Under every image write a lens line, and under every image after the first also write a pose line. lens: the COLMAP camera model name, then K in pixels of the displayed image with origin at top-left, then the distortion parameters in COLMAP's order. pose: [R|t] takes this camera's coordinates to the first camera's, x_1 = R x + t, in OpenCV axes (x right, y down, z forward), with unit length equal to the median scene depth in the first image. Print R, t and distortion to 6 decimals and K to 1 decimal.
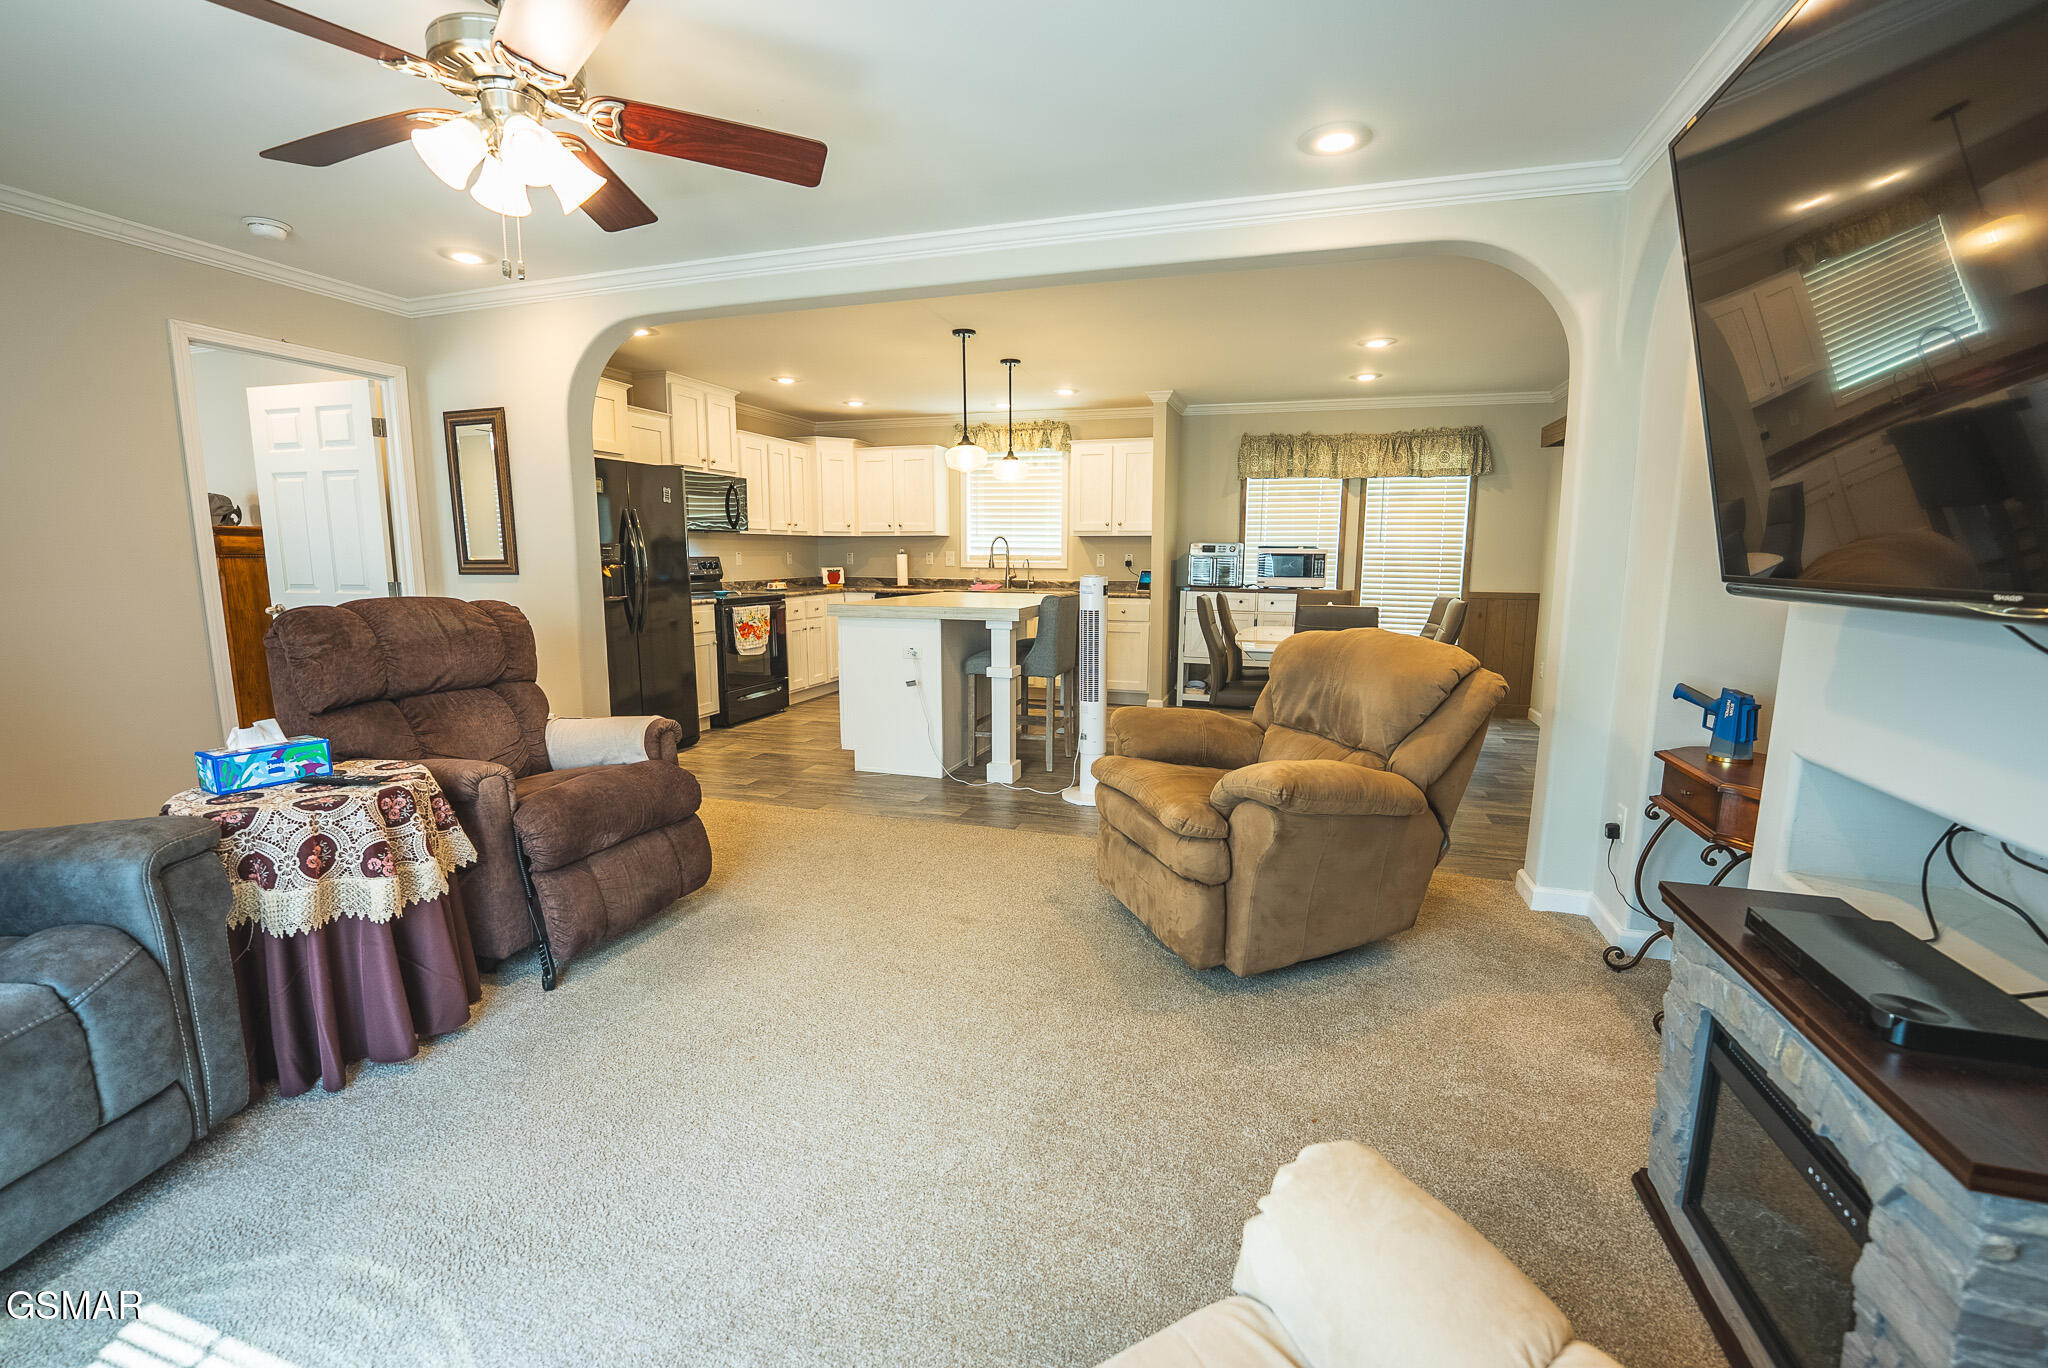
lens RADIAL K [[853.8, 0, 1024.0], [0, 853.8, 684.0], [0, 0, 1]] dist [-0.015254, 0.000198]
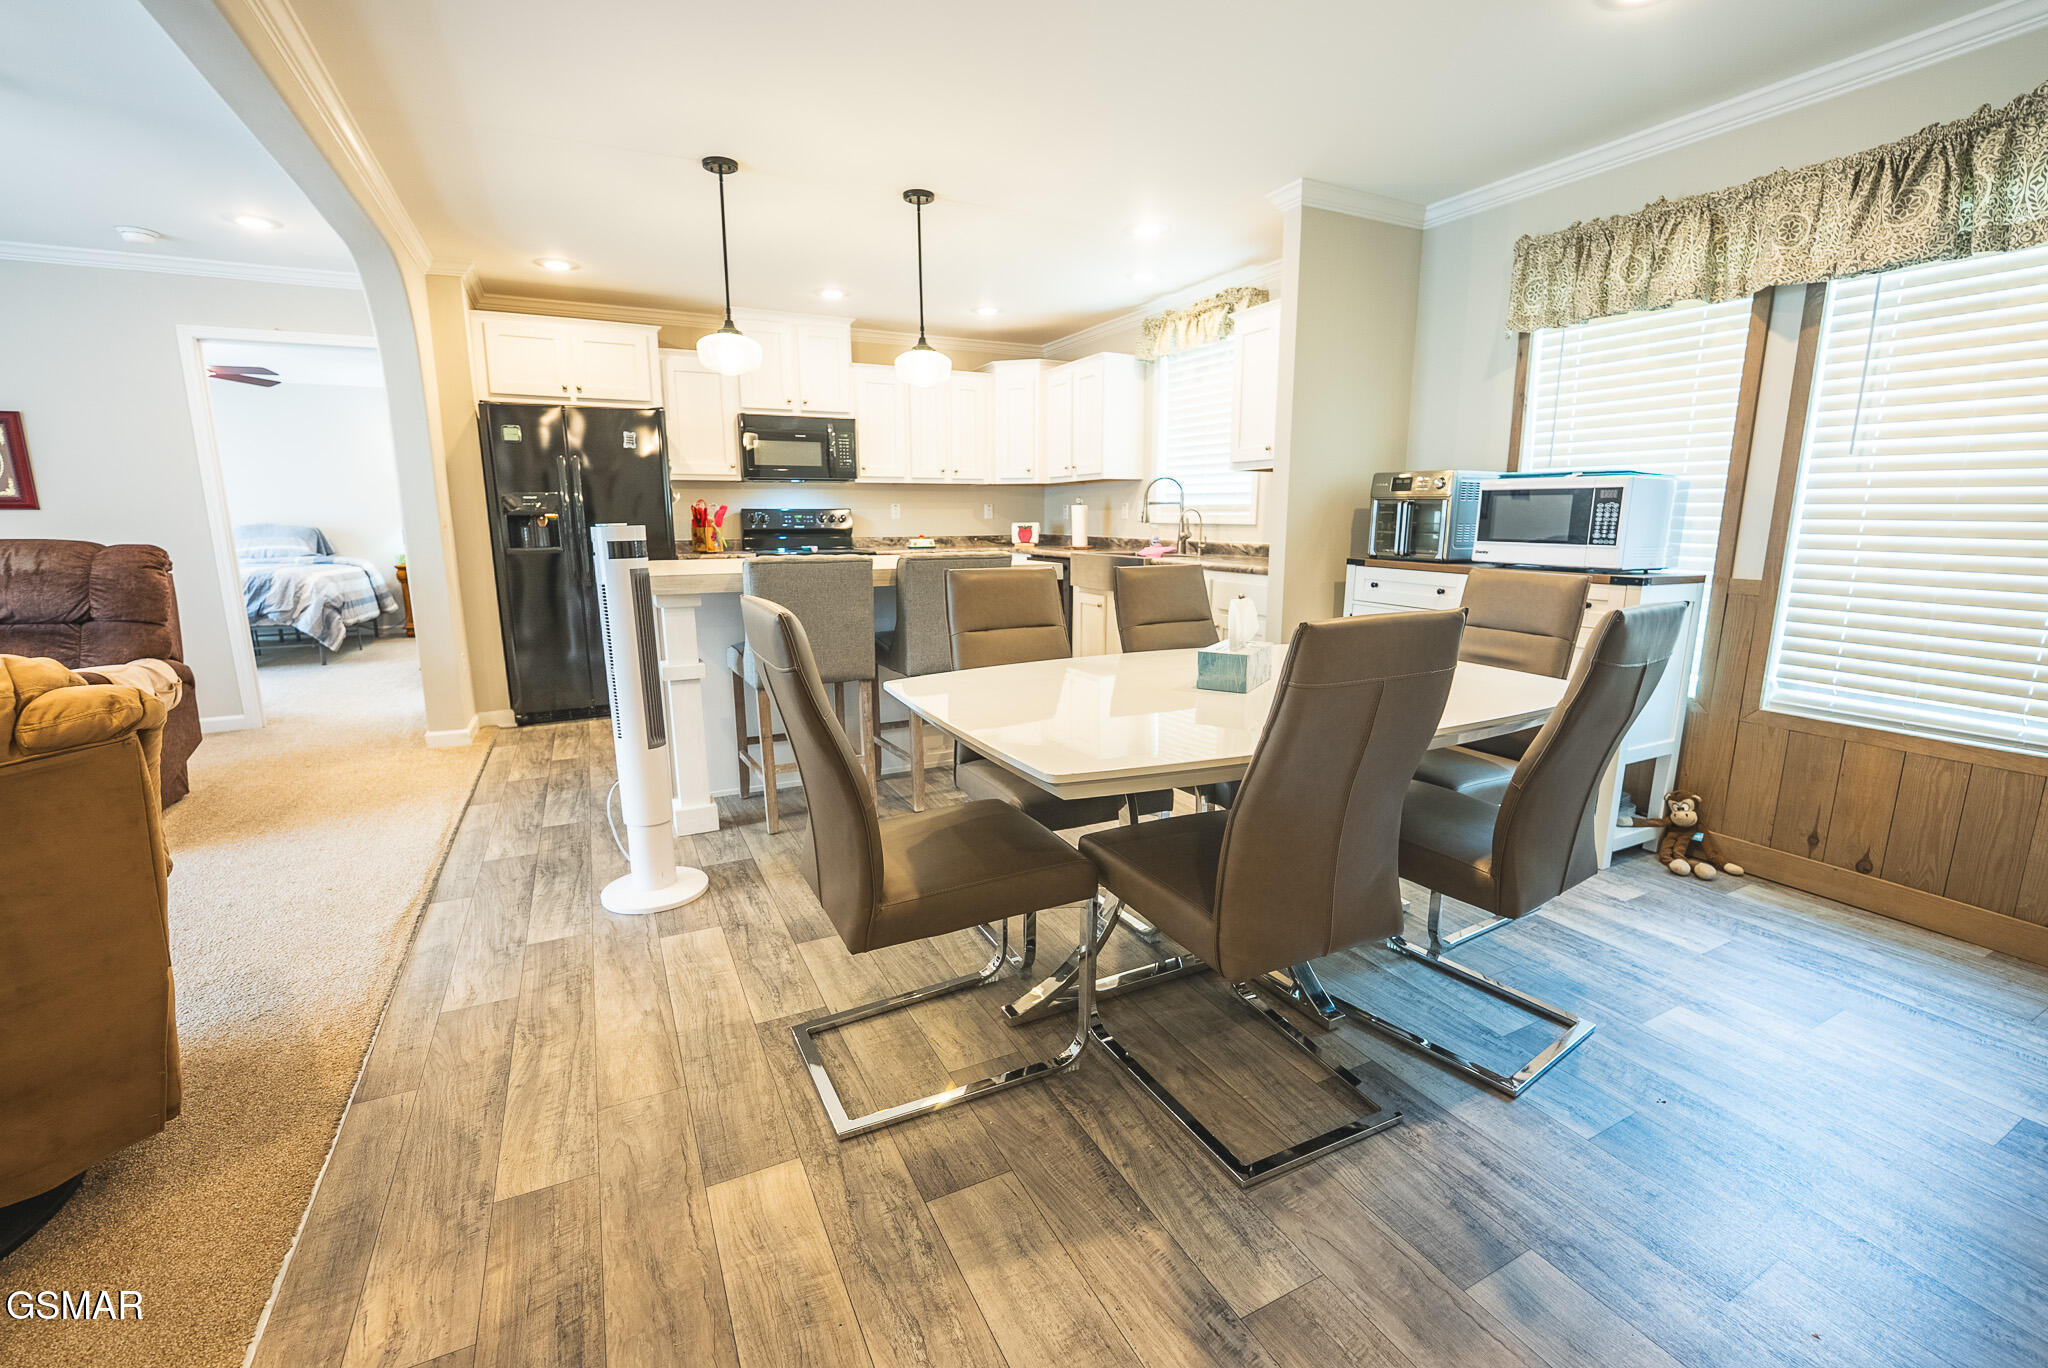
lens RADIAL K [[853.8, 0, 1024.0], [0, 853.8, 684.0], [0, 0, 1]] dist [-0.015254, 0.000198]
pose [[0.703594, 0.133219, -0.698003, 0.438636], [-0.103699, 0.991003, 0.084611, -0.061049], [0.702995, 0.012851, 0.711078, 0.489895]]
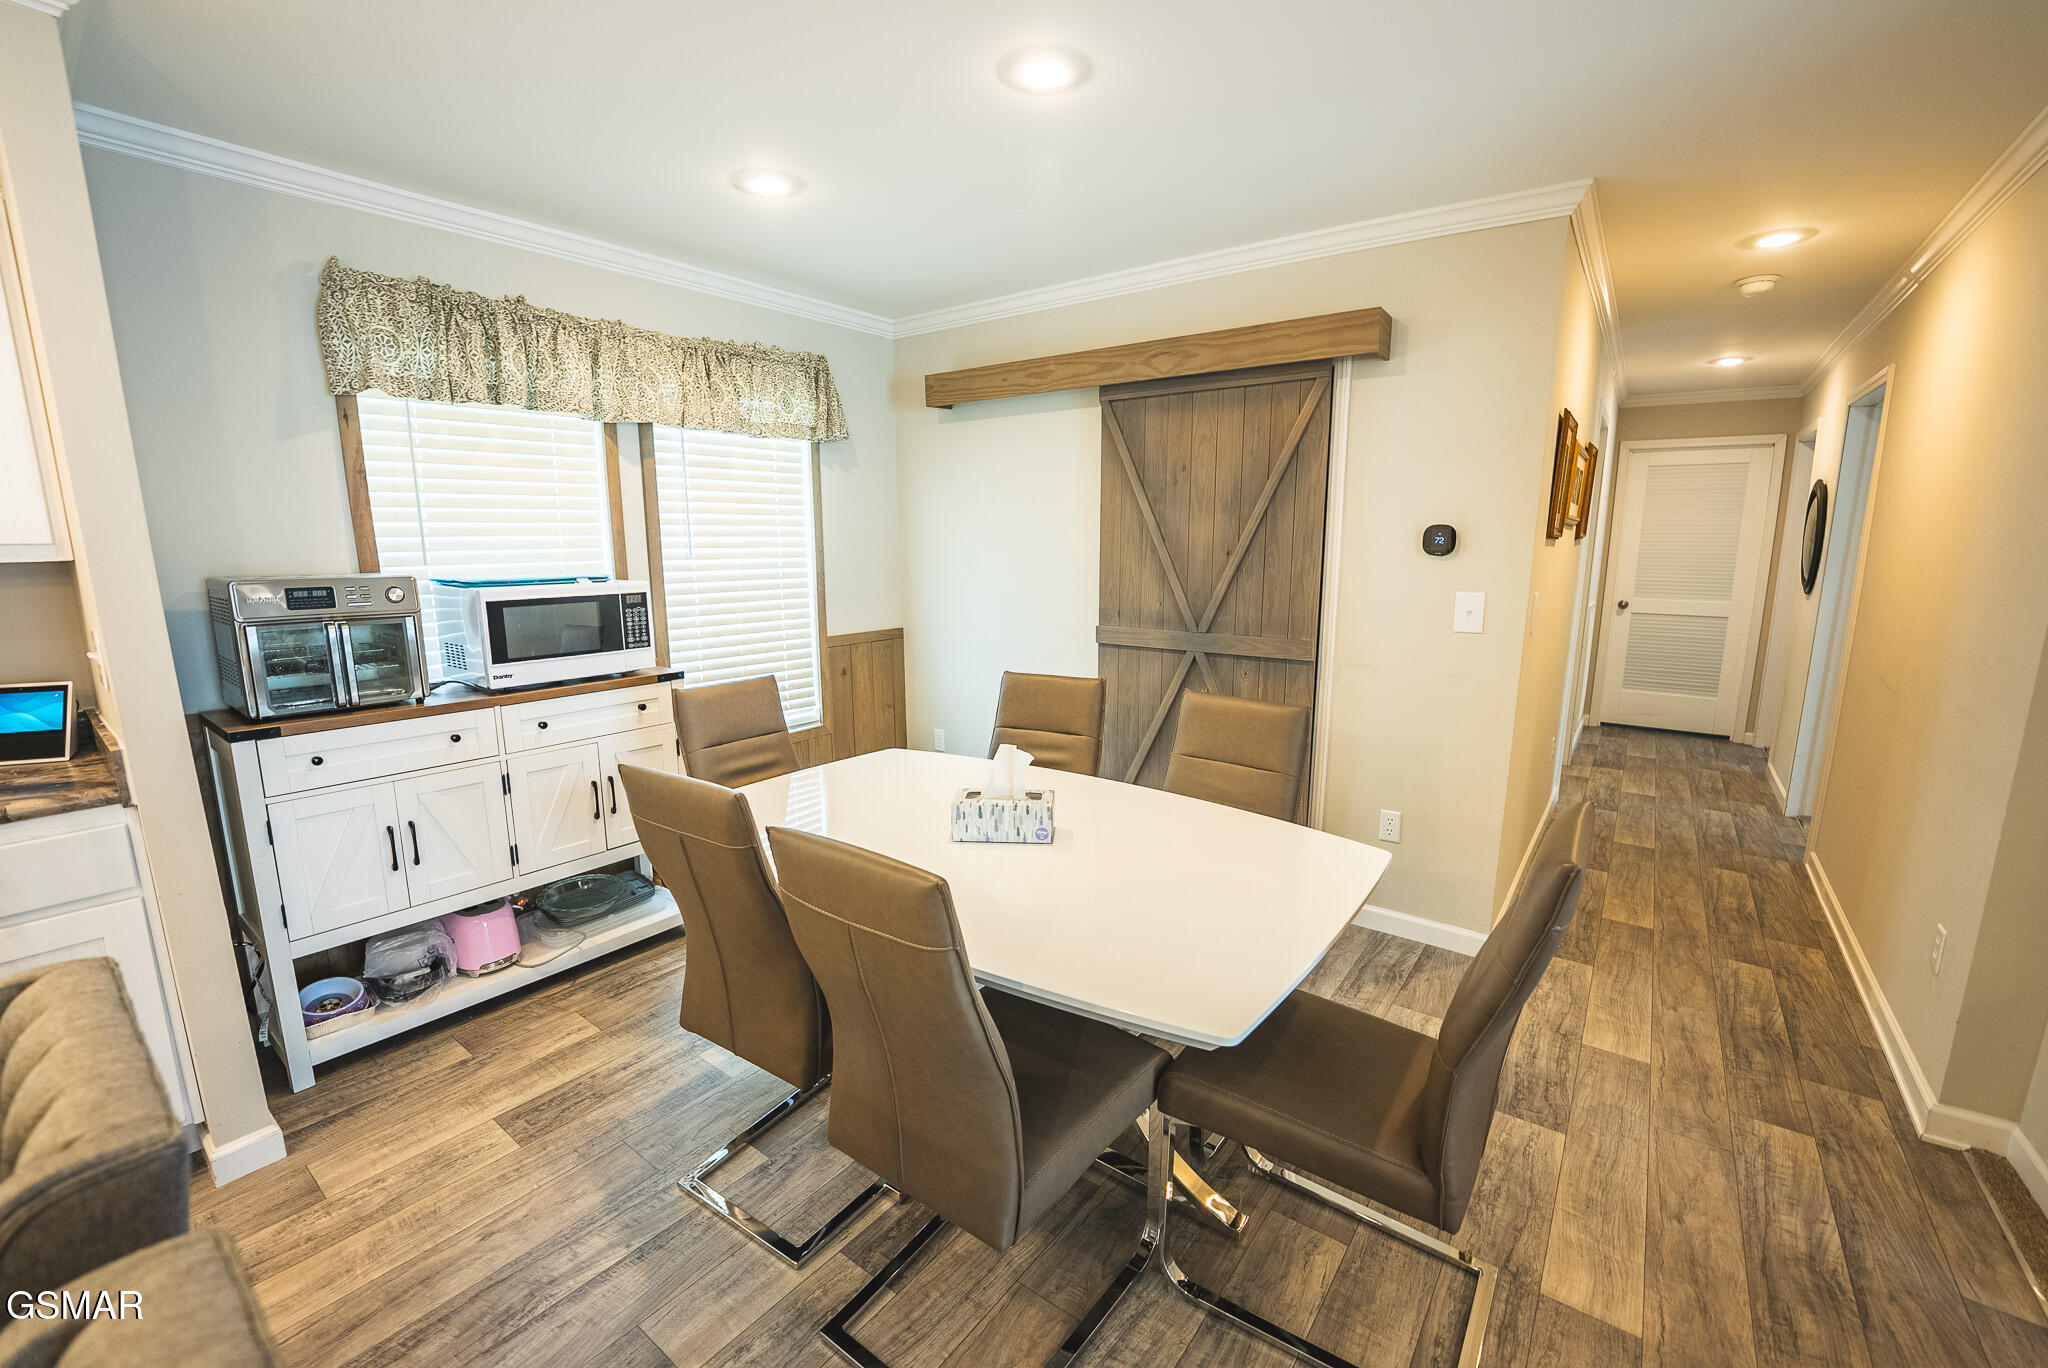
lens RADIAL K [[853.8, 0, 1024.0], [0, 853.8, 684.0], [0, 0, 1]] dist [-0.015254, 0.000198]
pose [[0.323265, -0.172940, 0.930372, 0.000849], [0.141971, 0.980895, 0.133002, -0.134240], [-0.935598, 0.089091, 0.341642, 0.656307]]
